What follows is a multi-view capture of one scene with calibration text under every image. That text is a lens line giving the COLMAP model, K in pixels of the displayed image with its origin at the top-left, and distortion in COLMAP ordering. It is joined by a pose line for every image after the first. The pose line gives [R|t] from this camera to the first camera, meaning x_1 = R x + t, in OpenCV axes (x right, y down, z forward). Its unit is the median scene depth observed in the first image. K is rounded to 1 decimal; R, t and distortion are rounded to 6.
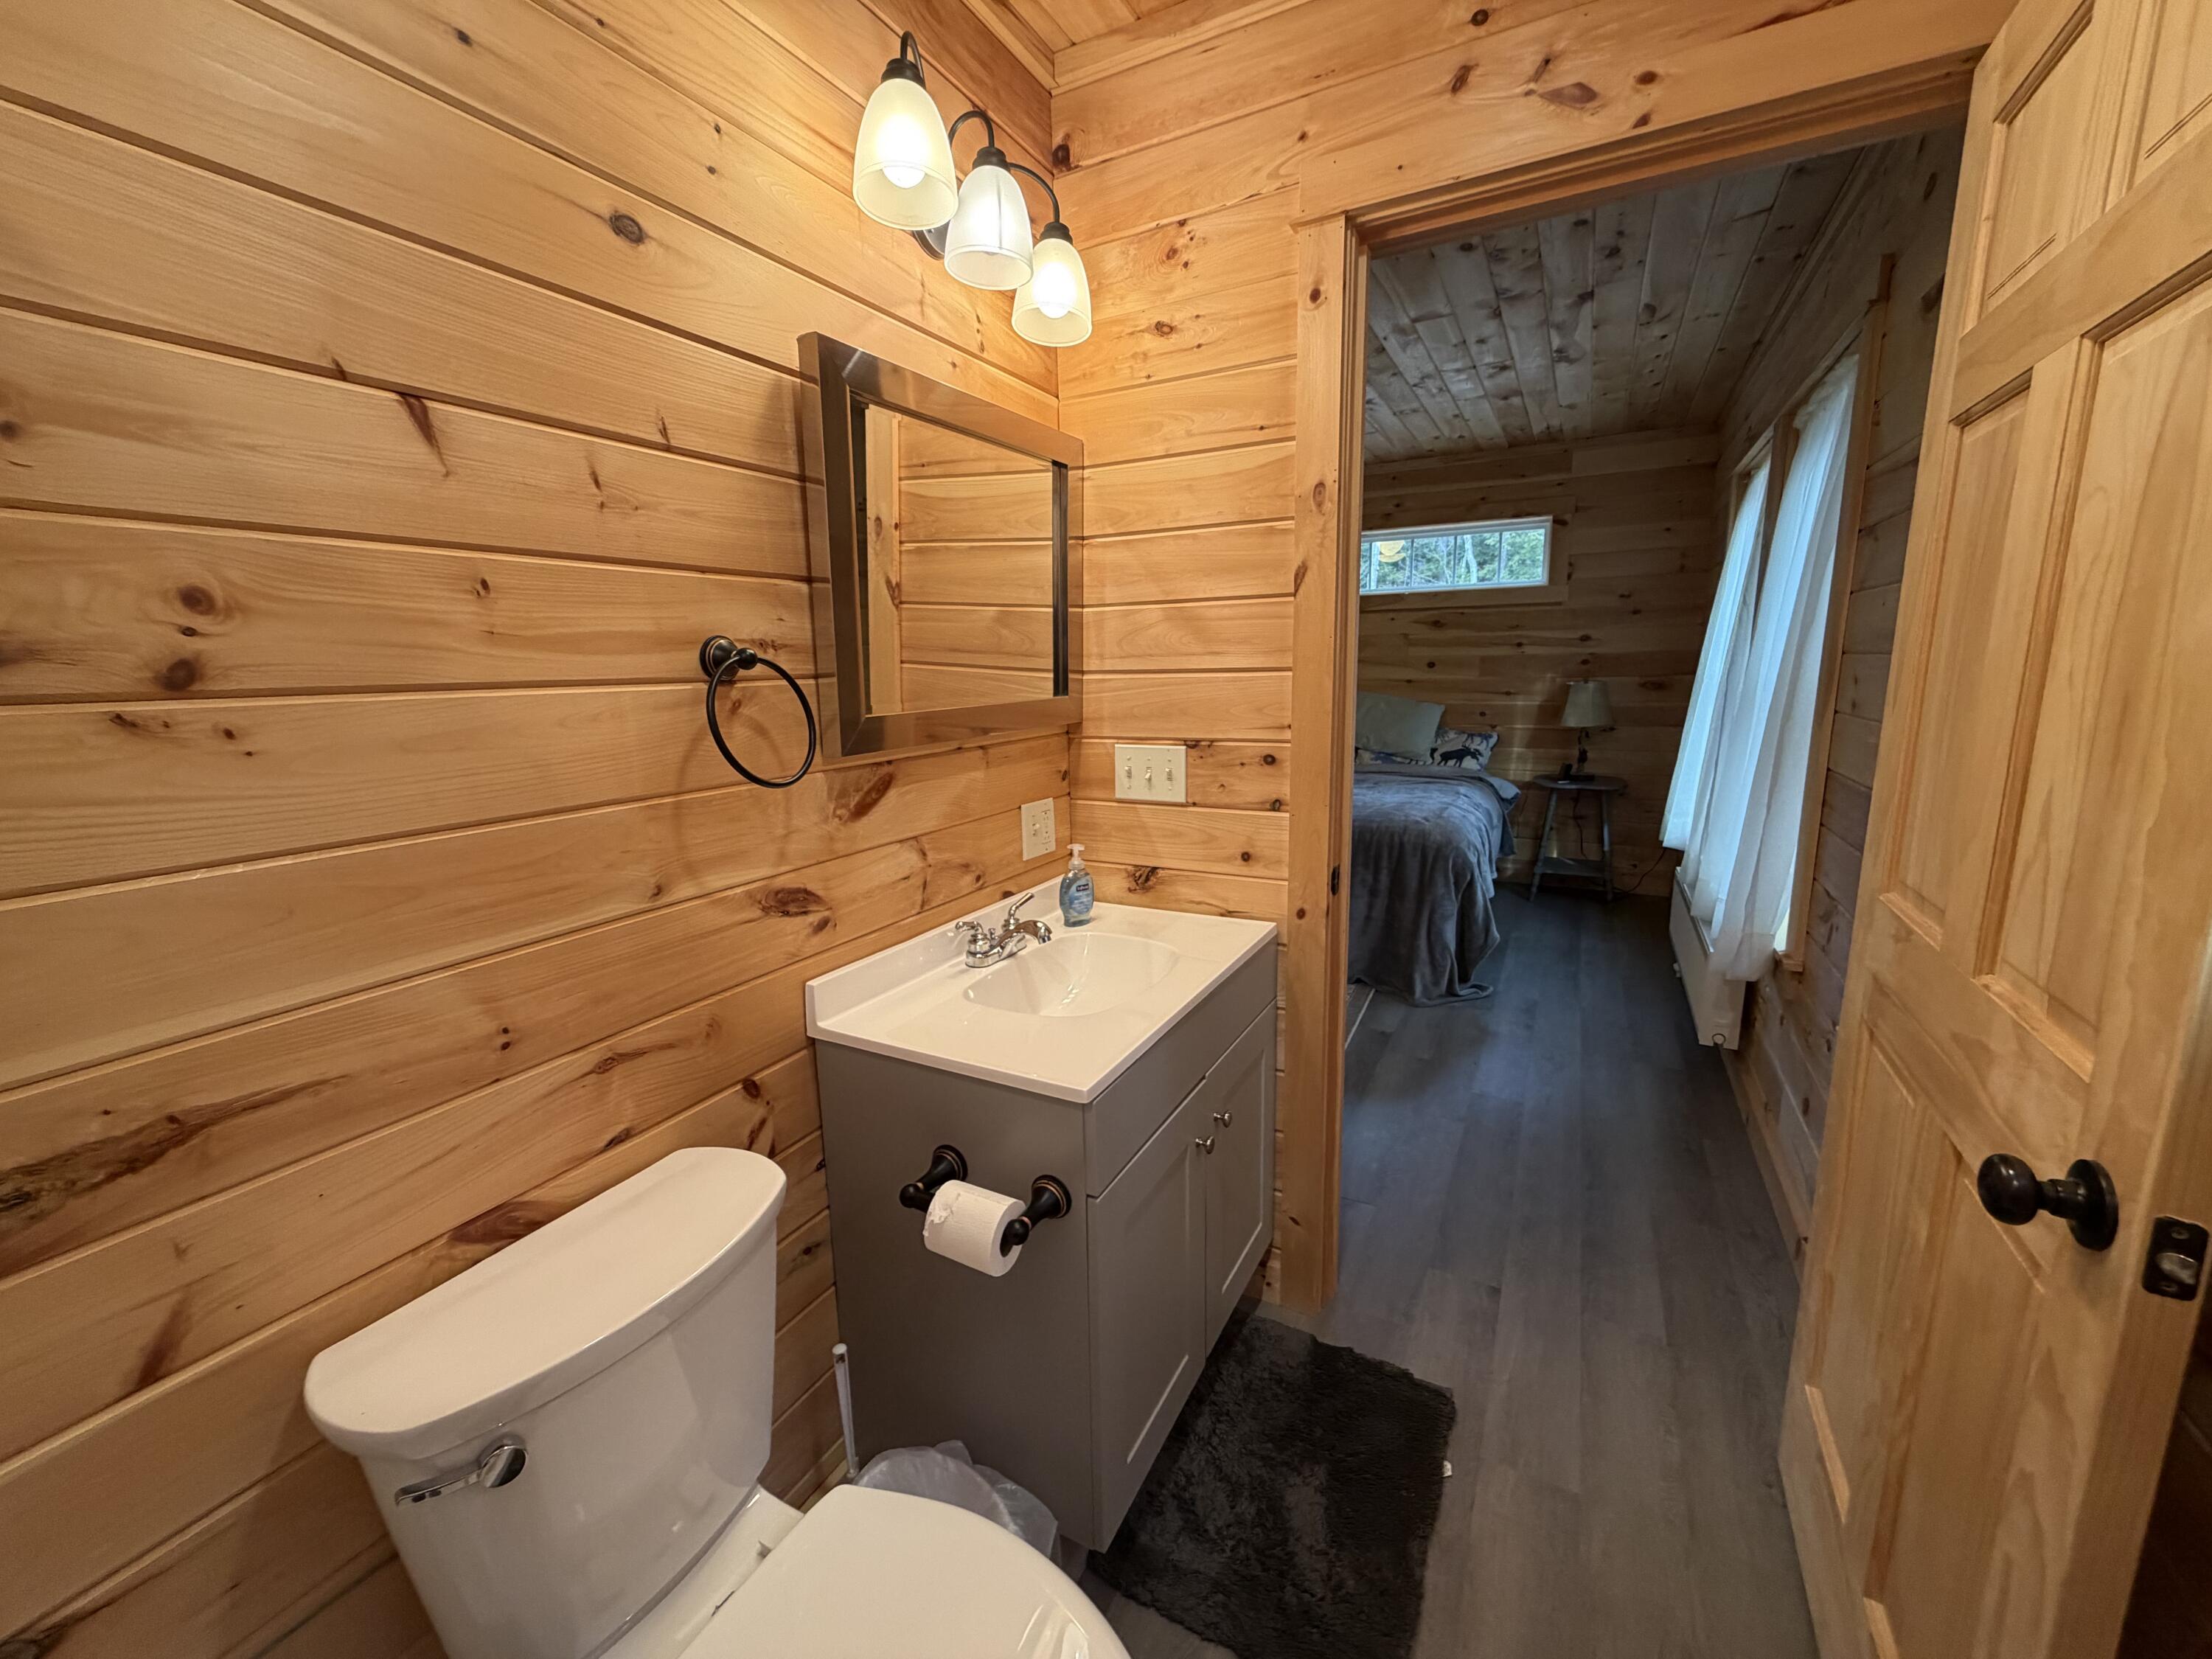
lens RADIAL K [[873.9, 0, 1101.8], [0, 873.9, 832.2], [0, 0, 1]] dist [0.001091, -0.000603]
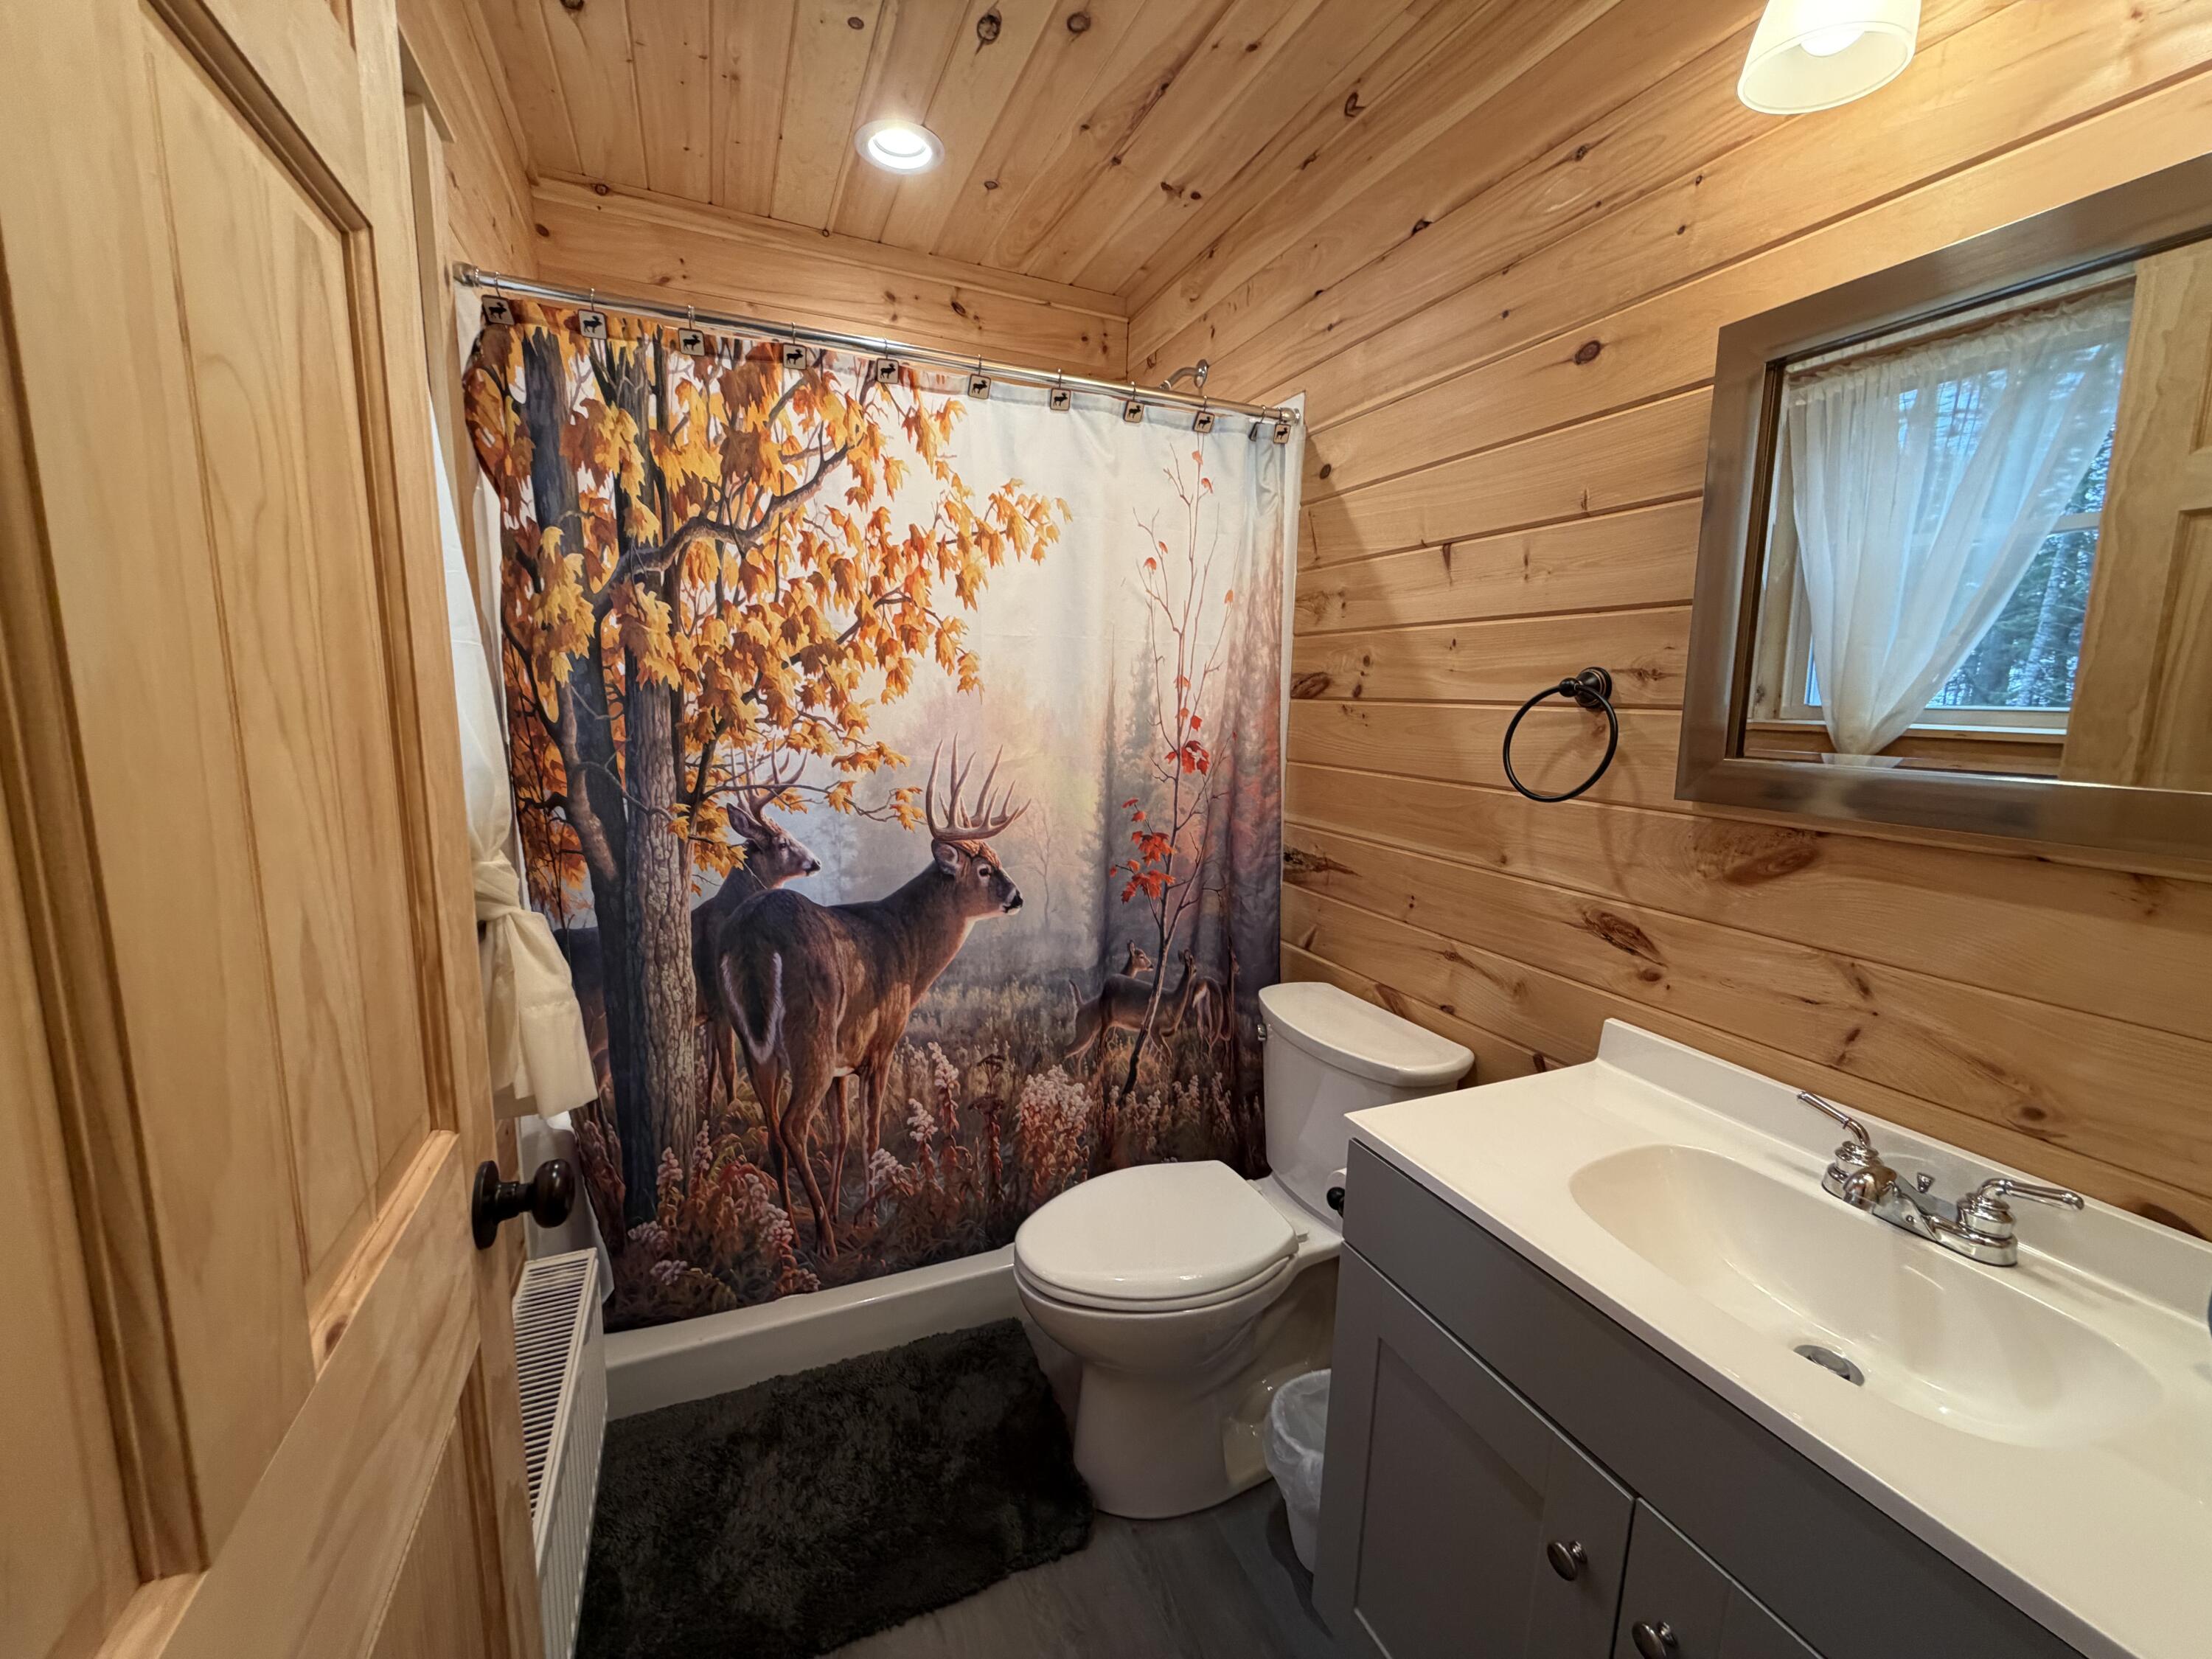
lens RADIAL K [[873.9, 0, 1101.8], [0, 873.9, 832.2], [0, 0, 1]] dist [0.001091, -0.000603]
pose [[-0.610176, 0.134464, -0.780772, 0.769007], [-0.159367, 0.944517, 0.287209, -0.220405], [0.776072, 0.299678, -0.554893, 1.068832]]
